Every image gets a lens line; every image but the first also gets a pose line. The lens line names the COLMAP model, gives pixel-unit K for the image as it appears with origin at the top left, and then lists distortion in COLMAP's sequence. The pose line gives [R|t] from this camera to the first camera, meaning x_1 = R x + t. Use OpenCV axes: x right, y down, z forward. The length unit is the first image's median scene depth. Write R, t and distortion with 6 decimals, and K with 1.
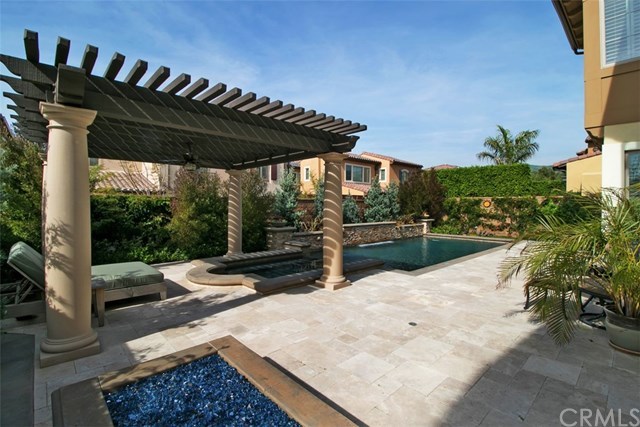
lens RADIAL K [[300.2, 0, 321.7], [0, 300.2, 209.5], [0, 0, 1]] dist [0.000221, -0.000377]
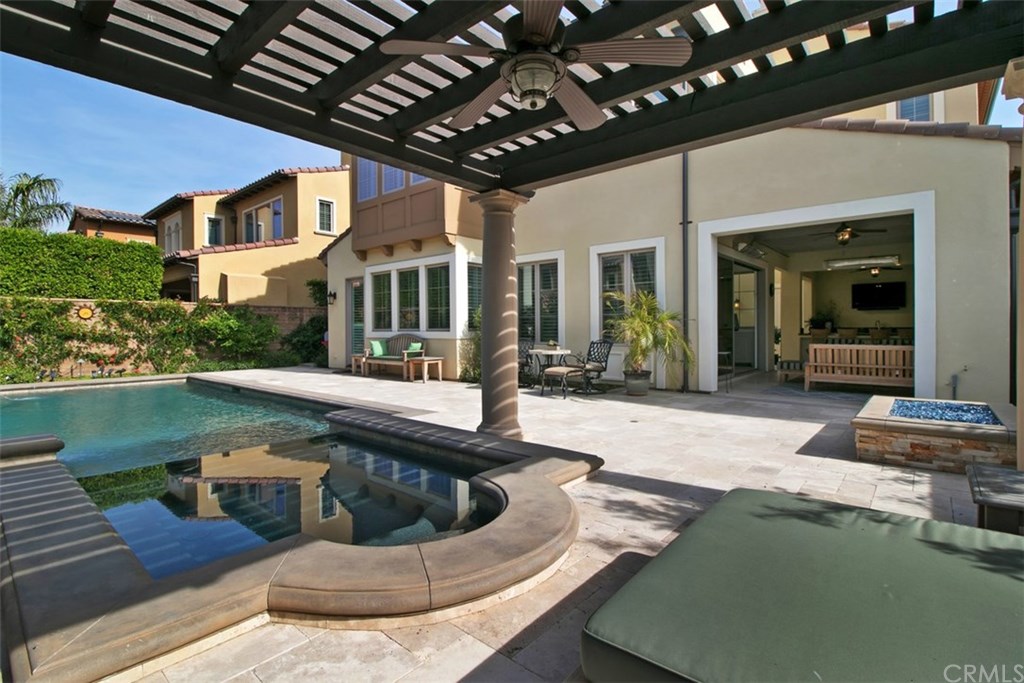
lens RADIAL K [[480.2, 0, 513.3], [0, 480.2, 335.6], [0, 0, 1]] dist [0.000221, -0.000377]
pose [[-0.065291, -0.017027, 0.997721, -0.297821], [0.013568, 0.999747, 0.017950, 0.015156], [-0.997774, 0.014709, -0.065044, 0.366112]]
